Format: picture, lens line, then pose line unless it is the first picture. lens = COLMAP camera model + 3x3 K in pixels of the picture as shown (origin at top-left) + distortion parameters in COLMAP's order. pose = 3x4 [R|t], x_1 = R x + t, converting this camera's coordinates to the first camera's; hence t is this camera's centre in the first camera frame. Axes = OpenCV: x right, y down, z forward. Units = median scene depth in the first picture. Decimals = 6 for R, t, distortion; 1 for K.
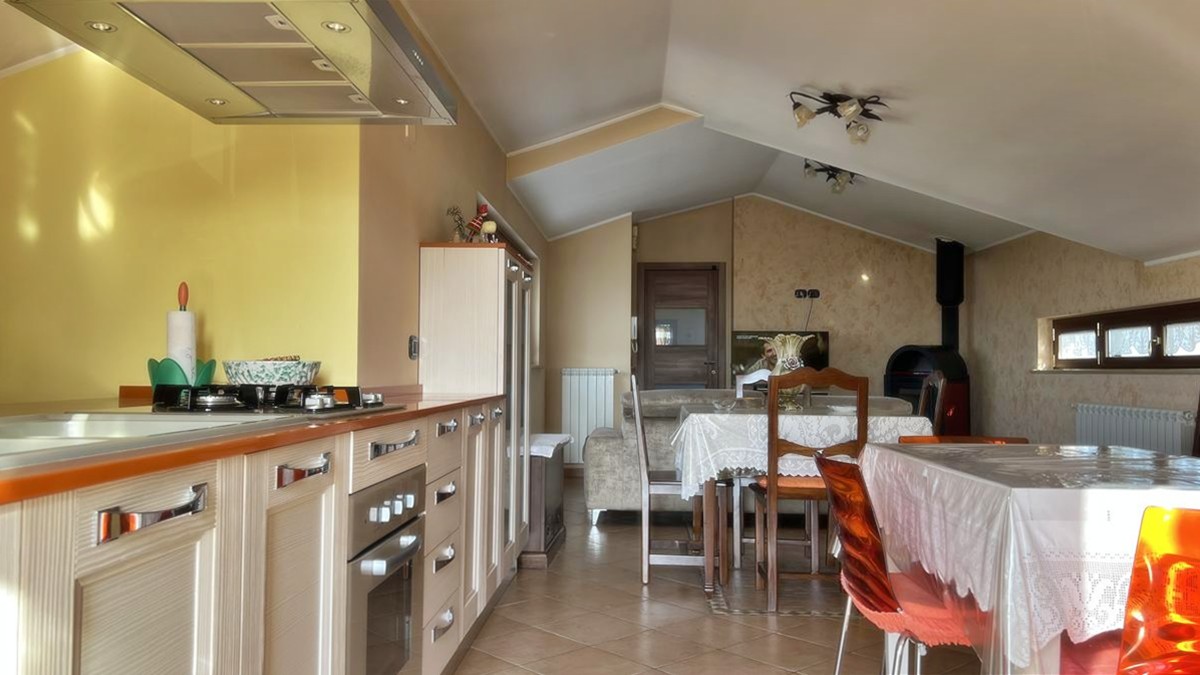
lens RADIAL K [[903.0, 0, 597.5], [0, 903.0, 336.2], [0, 0, 1]] dist [0.067739, -0.082249]
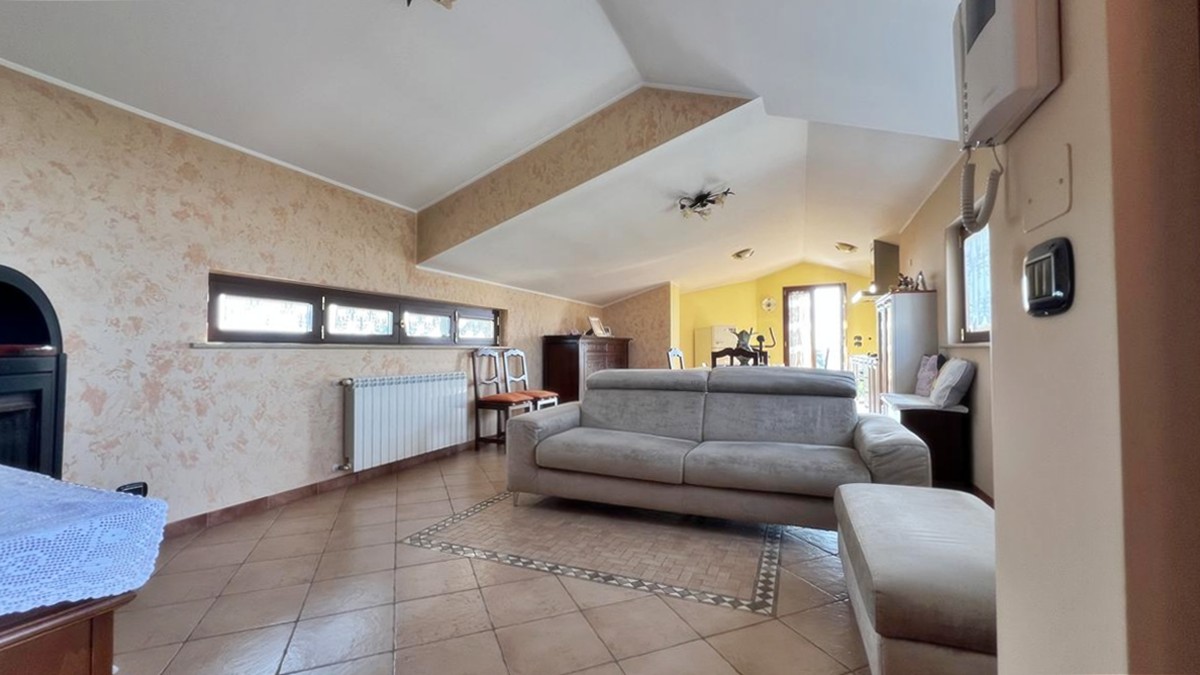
lens RADIAL K [[488.5, 0, 601.4], [0, 488.5, 337.5], [0, 0, 1]] dist [0.001356, 0.000206]
pose [[-0.940648, 0.003244, 0.339368, 0.190522], [-0.018397, 0.997997, -0.060533, 0.116747], [-0.338885, -0.063183, -0.938704, 2.933833]]
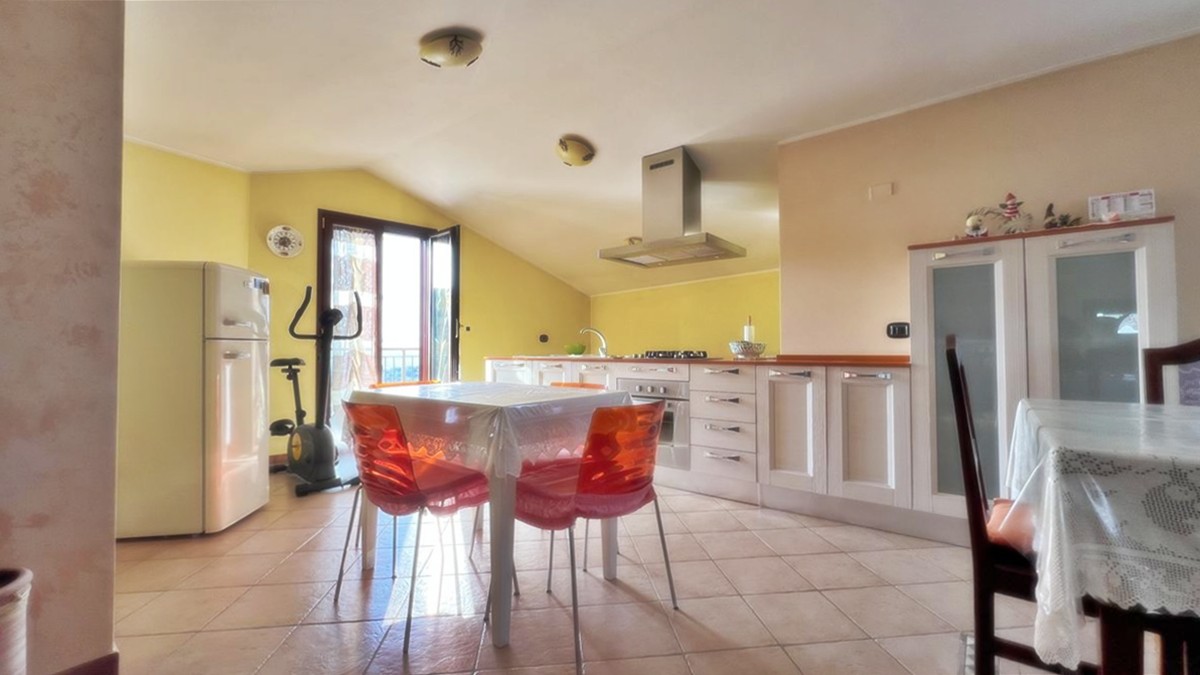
lens RADIAL K [[485.7, 0, 600.0], [0, 485.7, 339.5], [0, 0, 1]] dist [-0.000427, -0.000128]
pose [[-0.589724, -0.021672, -0.807314, 0.800977], [0.026298, 0.998594, -0.046017, 0.052472], [0.807177, -0.048368, -0.588325, 1.133952]]
